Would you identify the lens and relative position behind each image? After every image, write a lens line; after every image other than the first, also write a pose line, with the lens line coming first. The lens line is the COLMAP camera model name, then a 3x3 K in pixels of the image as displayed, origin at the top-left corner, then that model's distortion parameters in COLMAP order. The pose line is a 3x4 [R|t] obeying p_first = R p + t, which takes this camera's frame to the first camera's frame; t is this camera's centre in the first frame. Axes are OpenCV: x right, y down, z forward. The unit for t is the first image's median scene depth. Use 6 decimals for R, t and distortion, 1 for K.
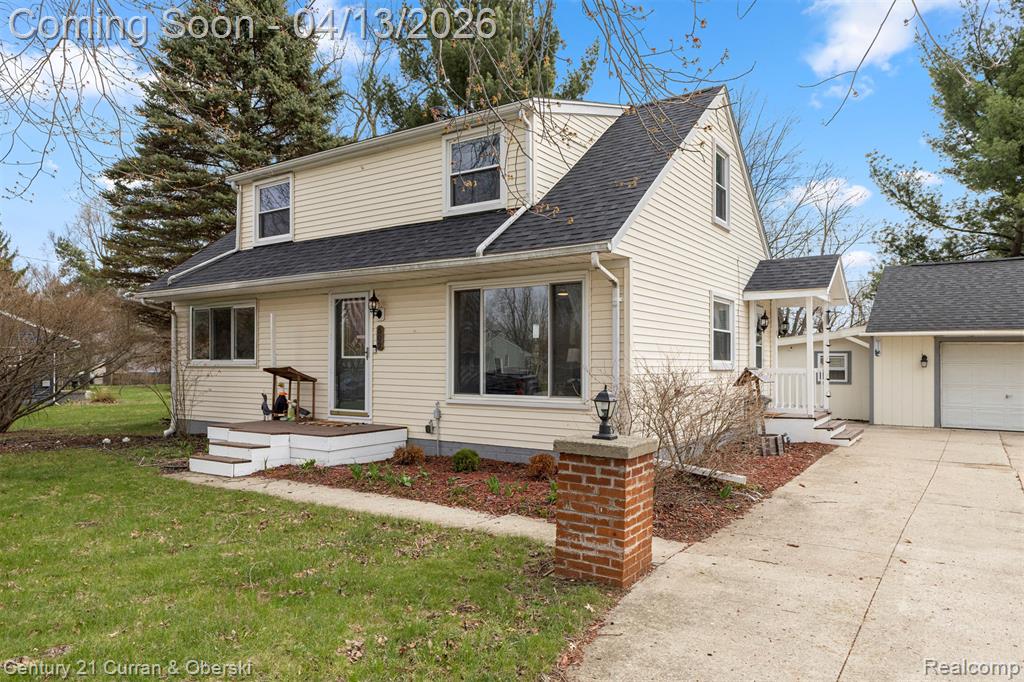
lens RADIAL K [[683.6, 0, 513.2], [0, 683.6, 361.6], [0, 0, 1]] dist [0.014991, -0.006666]
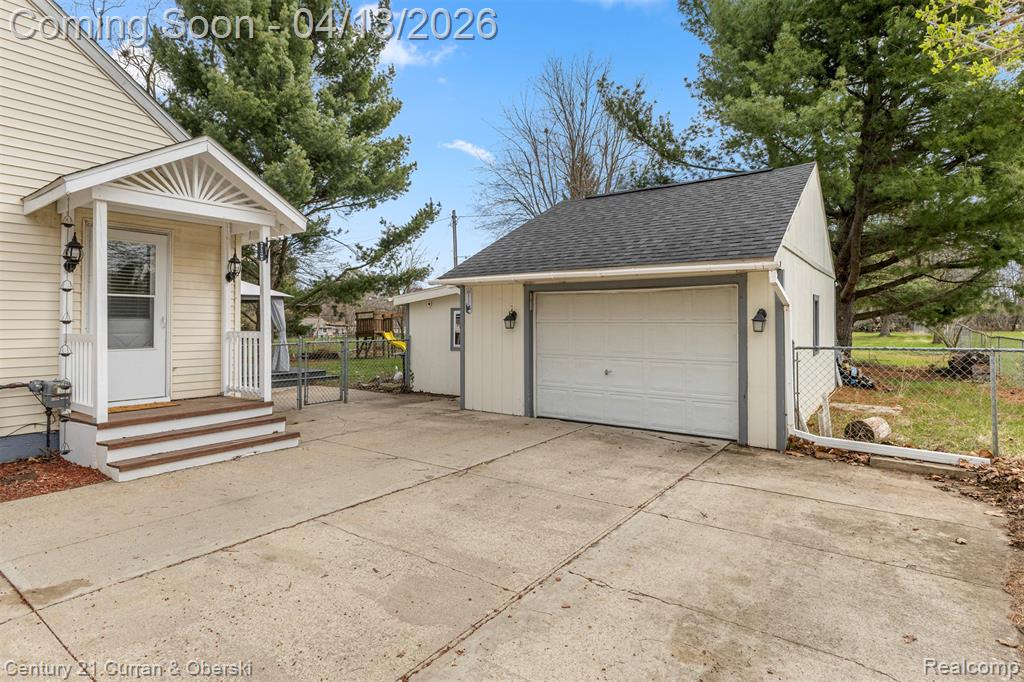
lens RADIAL K [[526.7, 0, 527.0], [0, 526.7, 321.5], [0, 0, 1]] dist [-0.015991, -0.000391]
pose [[0.999555, -0.007328, -0.028899, 0.847281], [0.007238, 0.999969, -0.003203, 0.003846], [0.028922, 0.002992, 0.999577, 0.633997]]
